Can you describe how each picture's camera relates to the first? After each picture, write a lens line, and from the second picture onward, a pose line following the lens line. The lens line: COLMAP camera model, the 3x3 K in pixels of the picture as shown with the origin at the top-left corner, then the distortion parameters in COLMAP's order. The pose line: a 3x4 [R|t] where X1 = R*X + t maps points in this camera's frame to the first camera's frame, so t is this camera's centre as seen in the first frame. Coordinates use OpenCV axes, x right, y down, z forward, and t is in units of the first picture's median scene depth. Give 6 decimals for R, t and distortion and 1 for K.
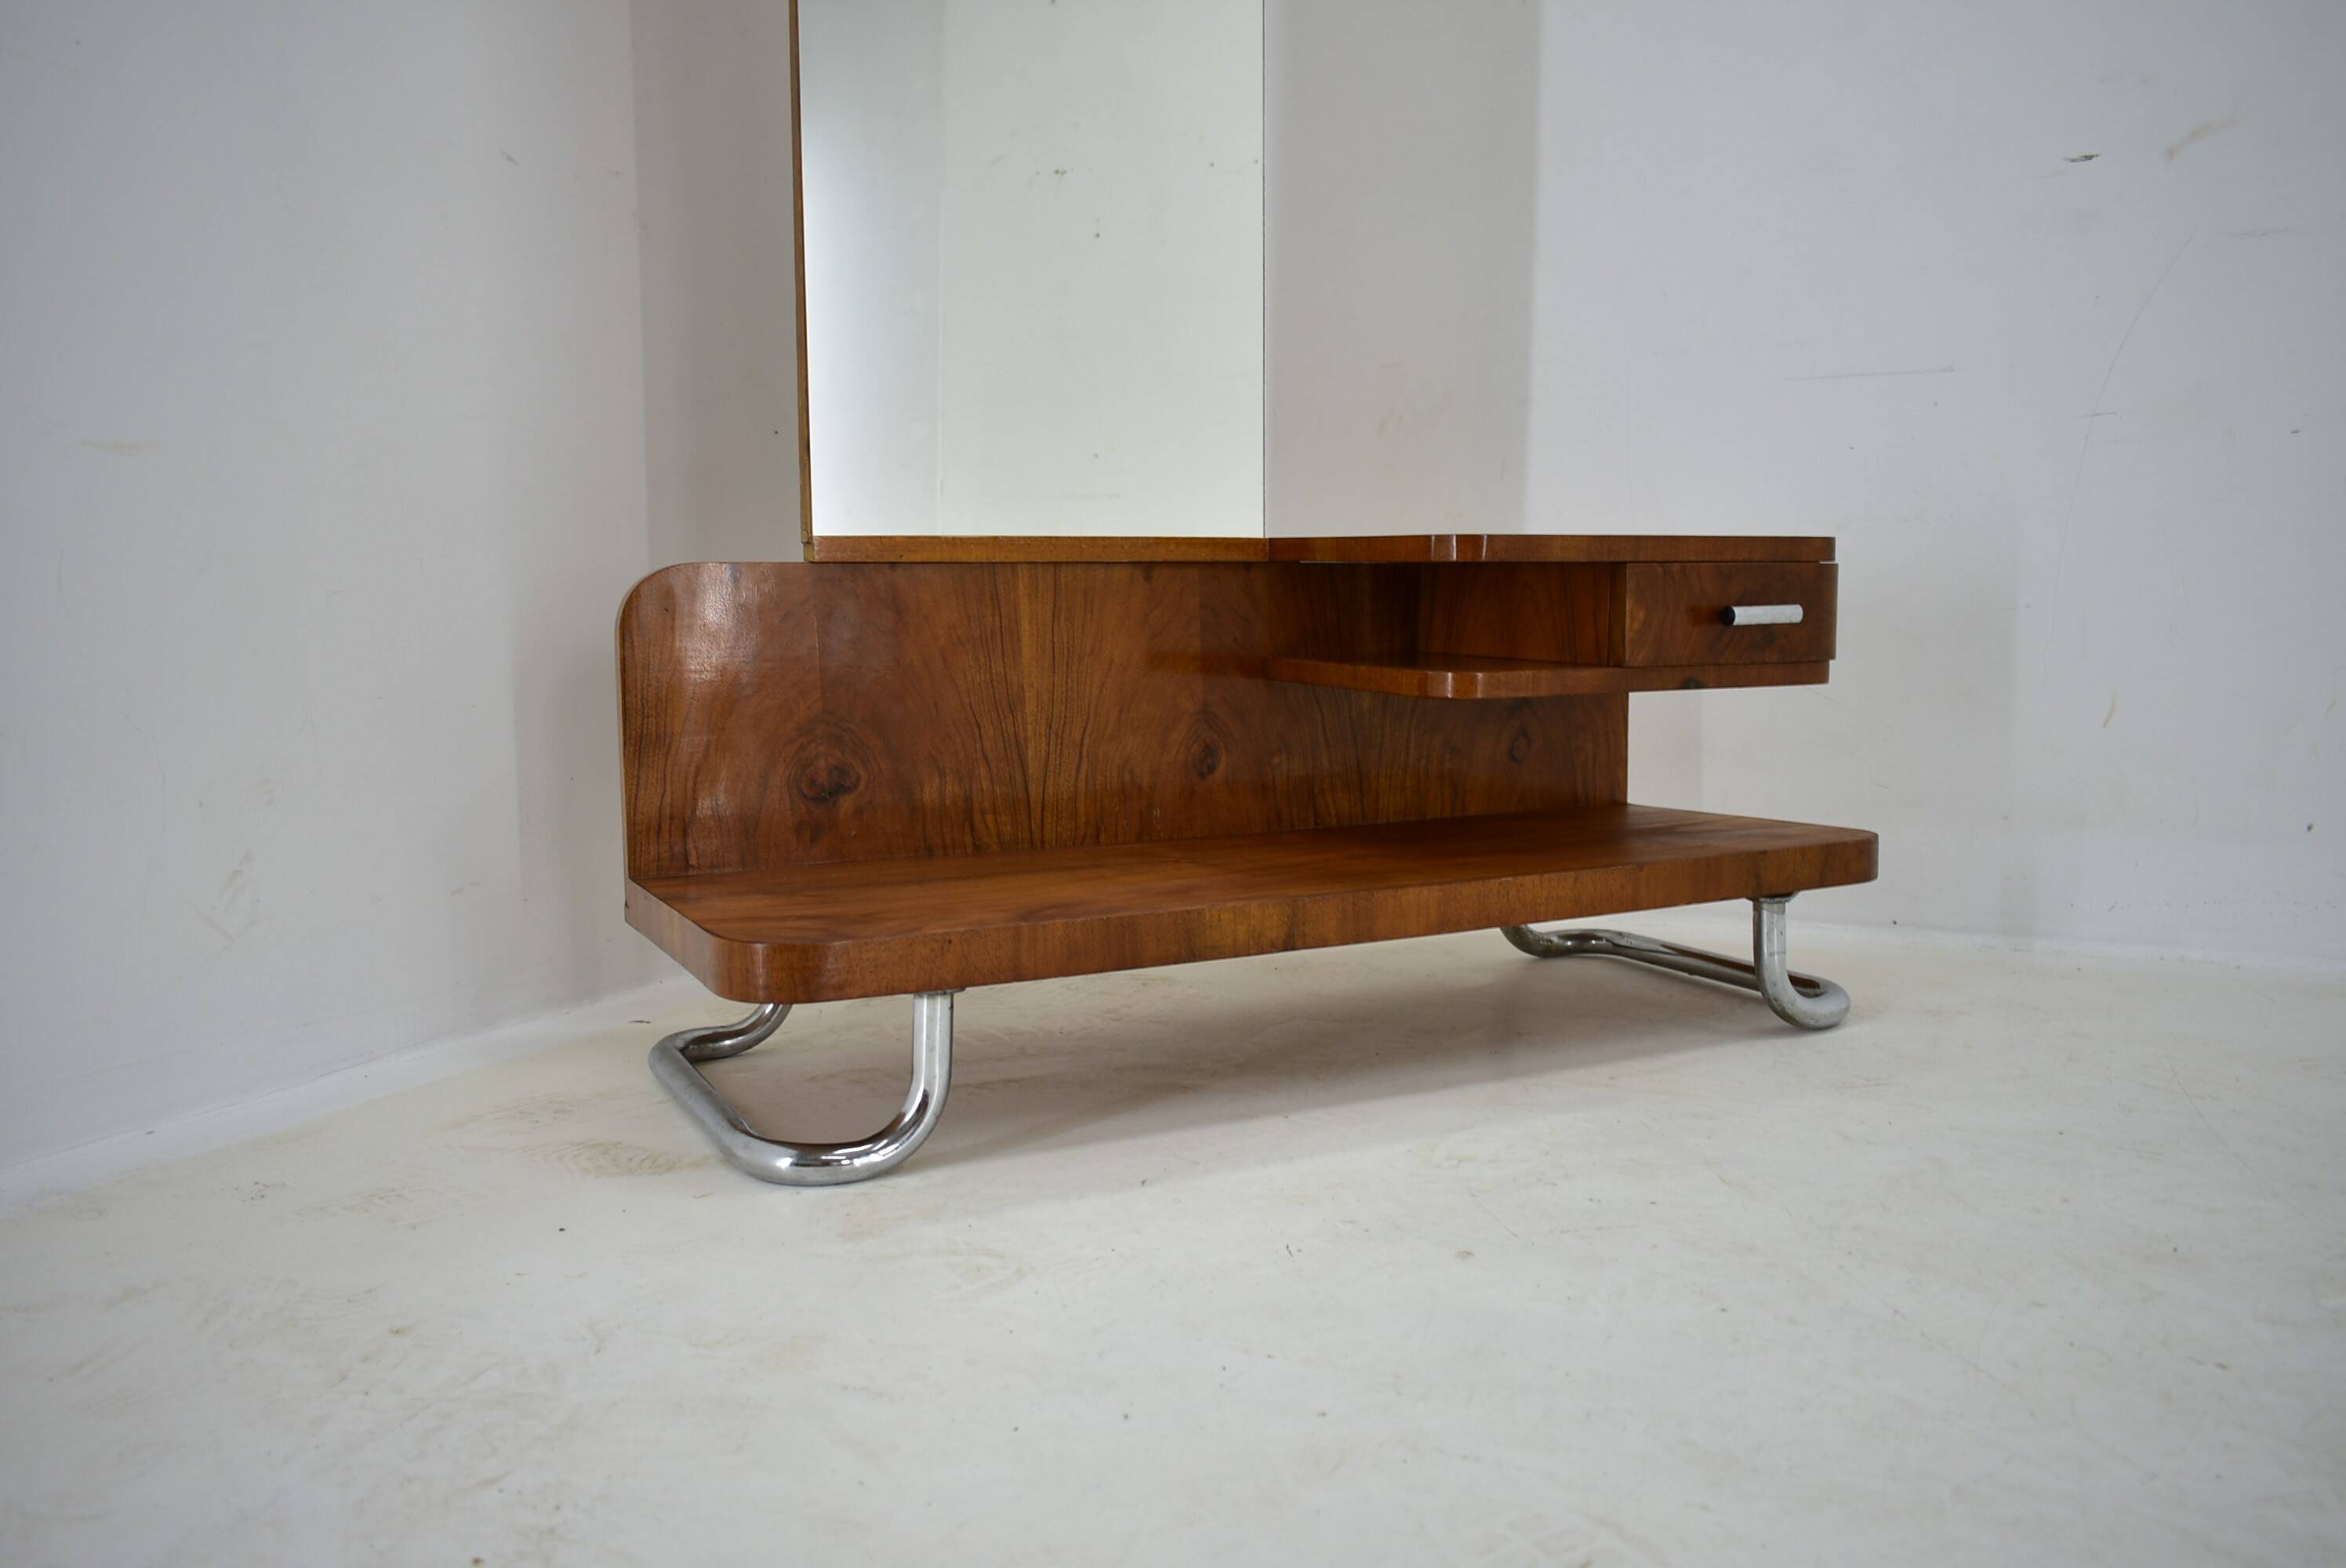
lens RADIAL K [[1786.4, 0, 1173.0], [0, 1786.4, 784.0], [0, 0, 1]] dist [-0.033299, 0.017654]
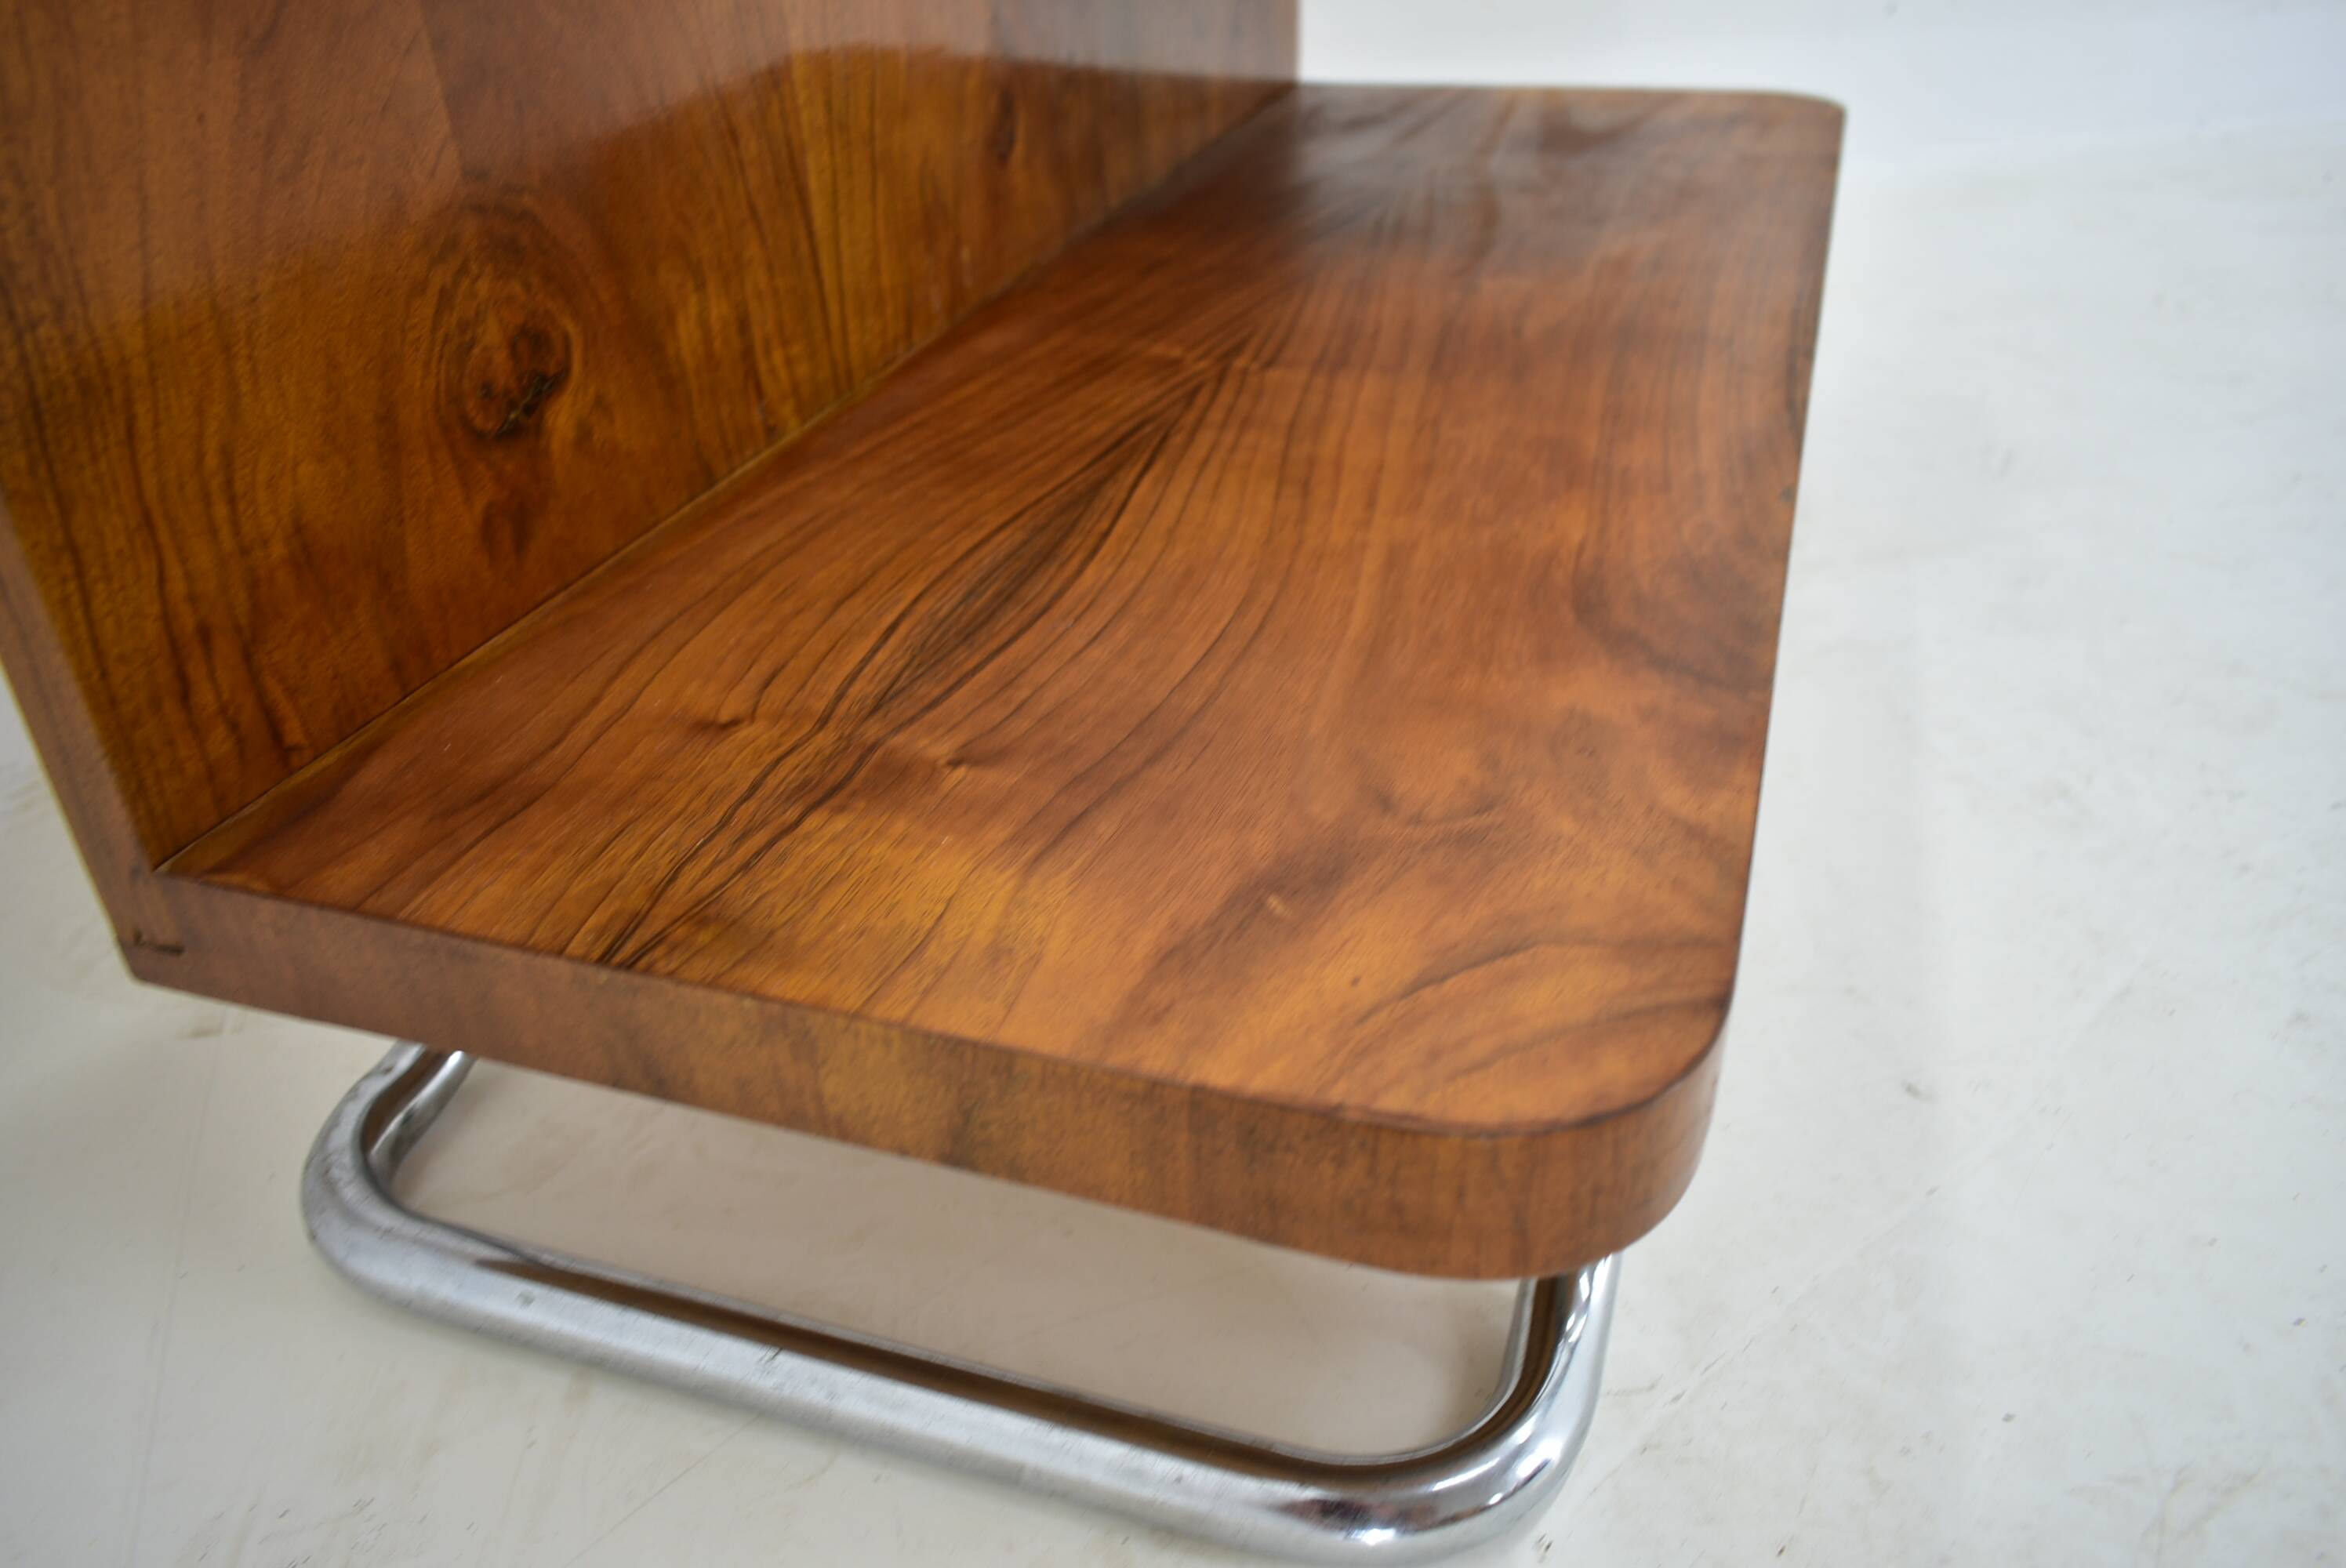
lens RADIAL K [[1786.4, 0, 1173.0], [0, 1786.4, 784.0], [0, 0, 1]] dist [-0.033299, 0.017654]
pose [[0.719271, -0.372316, 0.586541, -0.329959], [0.088235, 0.886392, 0.454449, -0.077028], [-0.689103, -0.275119, 0.670407, 0.639014]]
